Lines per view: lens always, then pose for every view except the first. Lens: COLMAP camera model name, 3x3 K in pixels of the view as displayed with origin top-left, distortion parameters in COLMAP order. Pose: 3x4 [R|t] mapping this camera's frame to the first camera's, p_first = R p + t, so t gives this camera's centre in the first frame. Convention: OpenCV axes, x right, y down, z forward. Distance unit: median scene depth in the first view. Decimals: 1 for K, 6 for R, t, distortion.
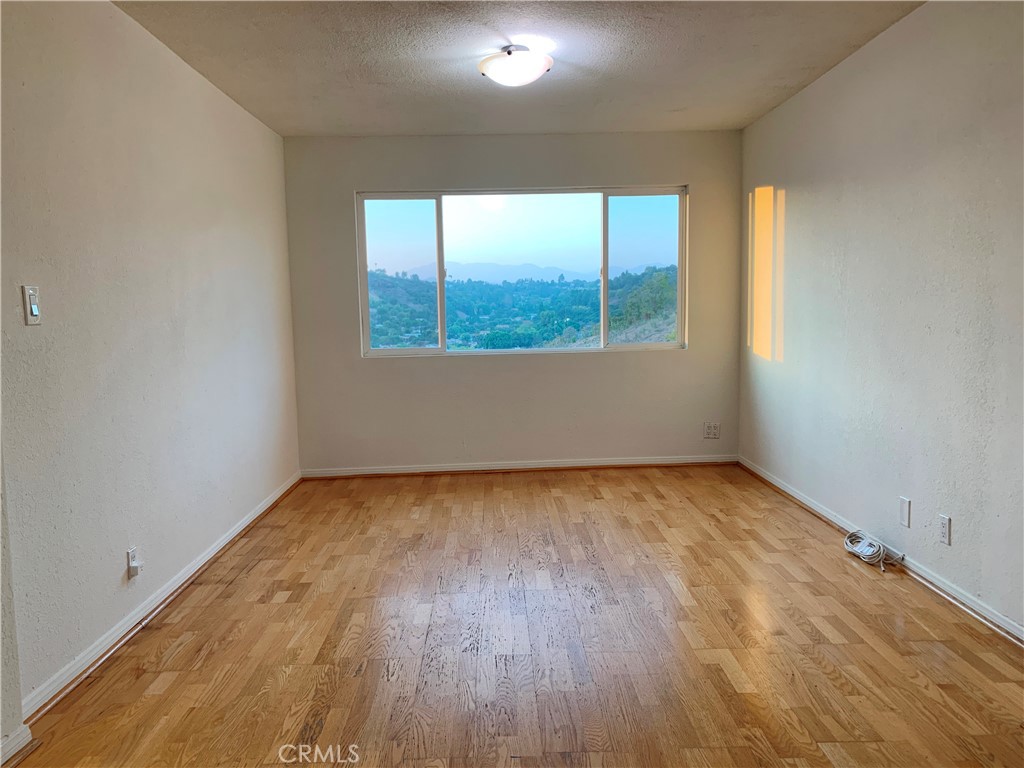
lens RADIAL K [[786.8, 0, 482.4], [0, 786.8, 397.9], [0, 0, 1]] dist [0.034051, -0.032499]
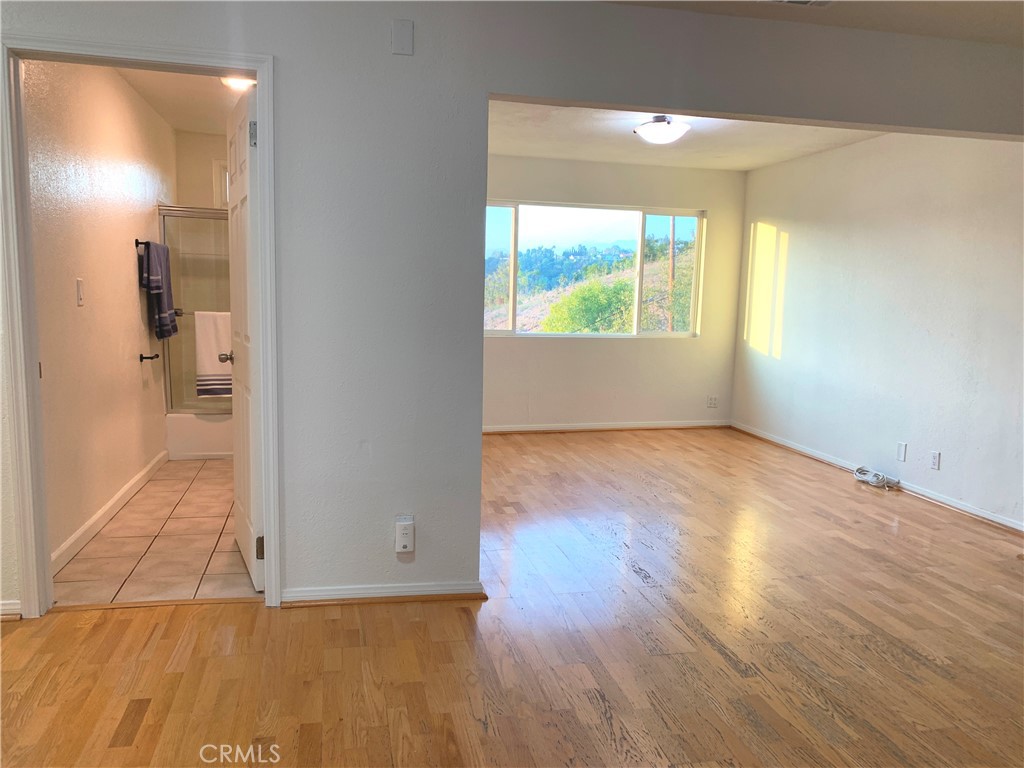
lens RADIAL K [[786.8, 0, 511.7], [0, 786.8, 394.8], [0, 0, 1]] dist [0.034051, -0.032499]
pose [[0.972949, 0.022624, 0.229909, -0.558813], [-0.027376, 0.999472, 0.017503, 0.028127], [-0.229392, -0.023323, 0.973055, -0.315302]]
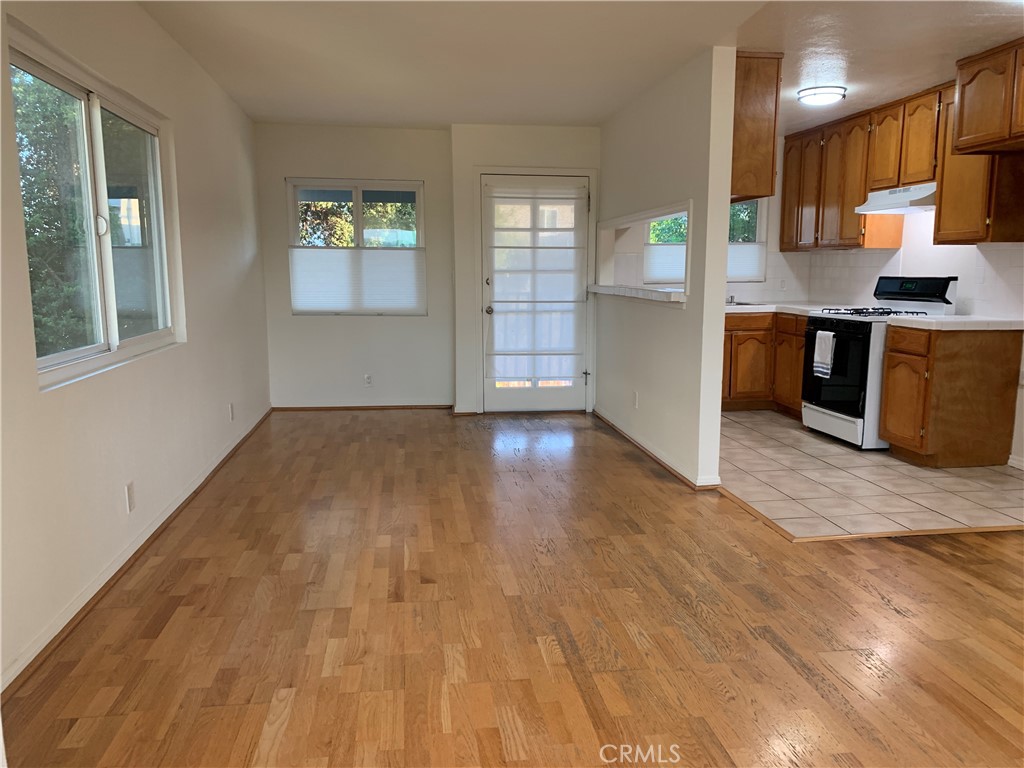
lens RADIAL K [[786.8, 0, 512.2], [0, 786.8, 385.3], [0, 0, 1]] dist [0.034051, -0.032499]
pose [[-0.989350, 0.042403, -0.139242, 0.200683], [0.004829, 0.965662, 0.259755, -0.128091], [0.145475, 0.256317, -0.955583, 1.039328]]
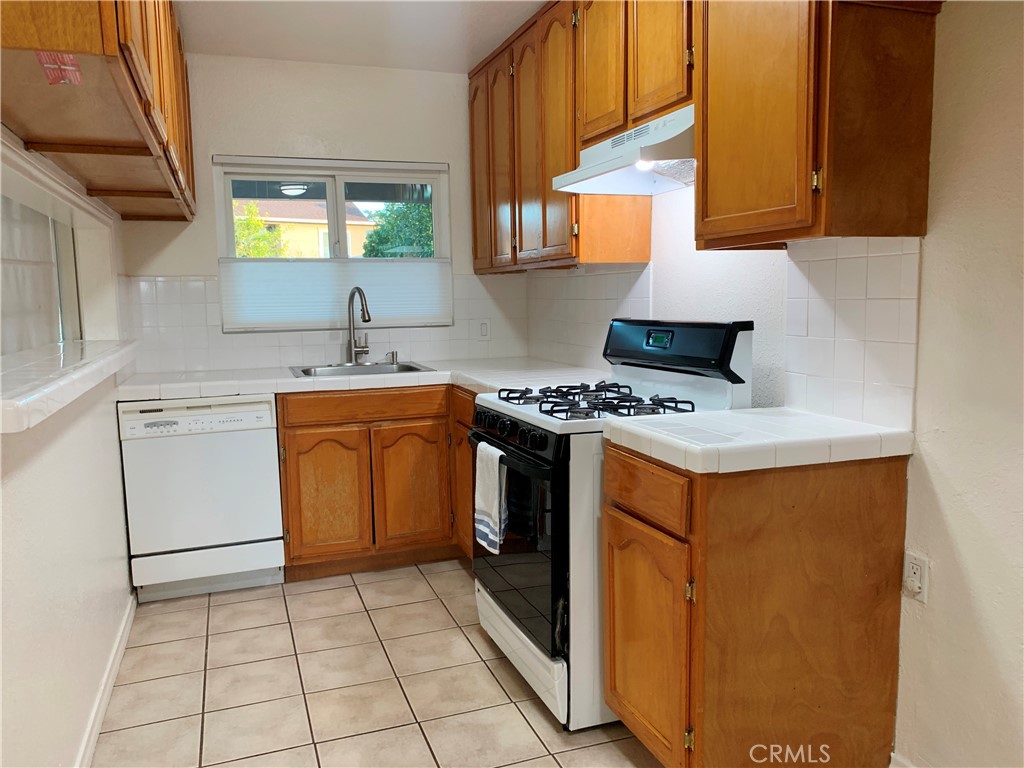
lens RADIAL K [[786.8, 0, 513.5], [0, 786.8, 385.1], [0, 0, 1]] dist [0.034051, -0.032499]
pose [[-0.937219, 0.072259, -0.341174, -0.438411], [-0.006028, 0.974796, 0.223018, -0.026163], [0.348690, 0.211073, -0.913161, 0.215178]]
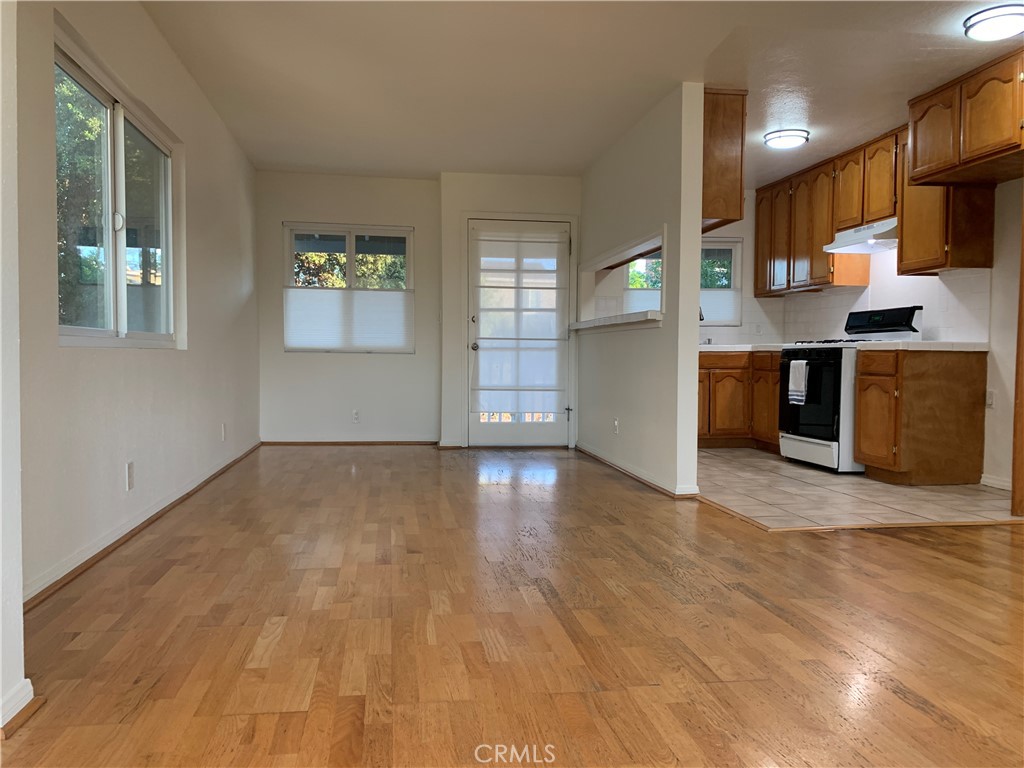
lens RADIAL K [[786.8, 0, 493.2], [0, 786.8, 383.9], [0, 0, 1]] dist [0.034051, -0.032499]
pose [[-0.990143, 0.020354, -0.138574, 0.212161], [-0.000886, 0.988454, 0.151517, -0.016139], [0.140058, 0.150147, -0.978693, 1.117291]]
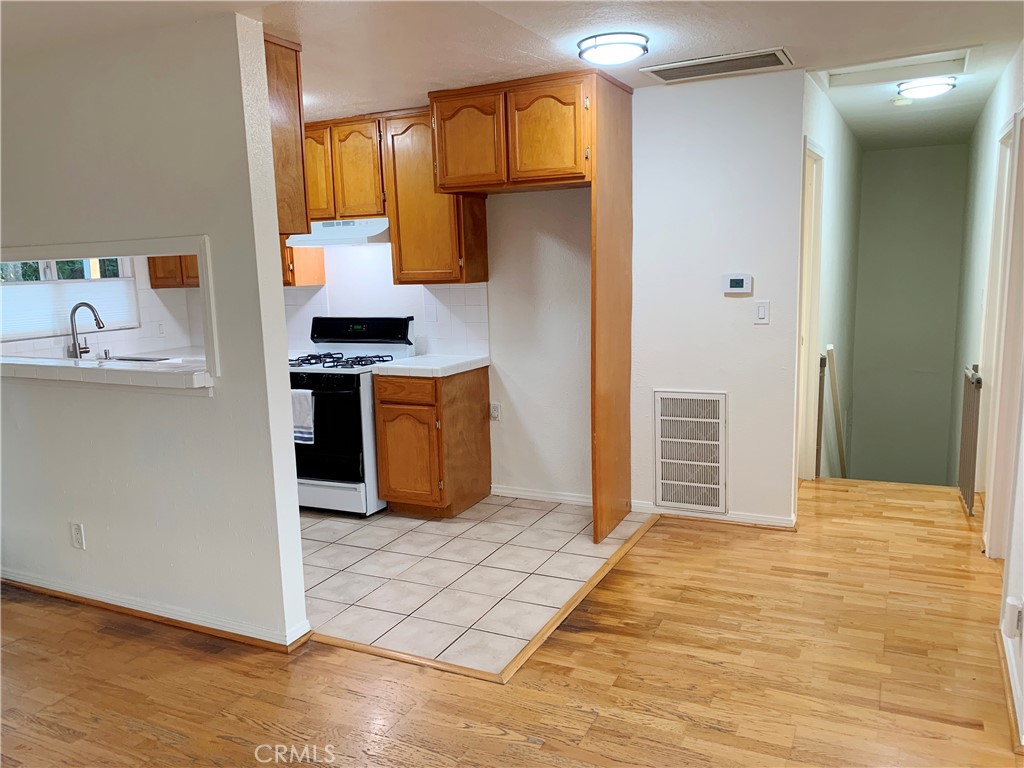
lens RADIAL K [[786.8, 0, 515.9], [0, 786.8, 385.6], [0, 0, 1]] dist [0.034051, -0.032499]
pose [[-0.434913, 0.171885, -0.883916, 0.363801], [-0.062566, 0.973472, 0.220084, -0.137337], [0.898296, 0.151020, -0.412621, 0.453591]]
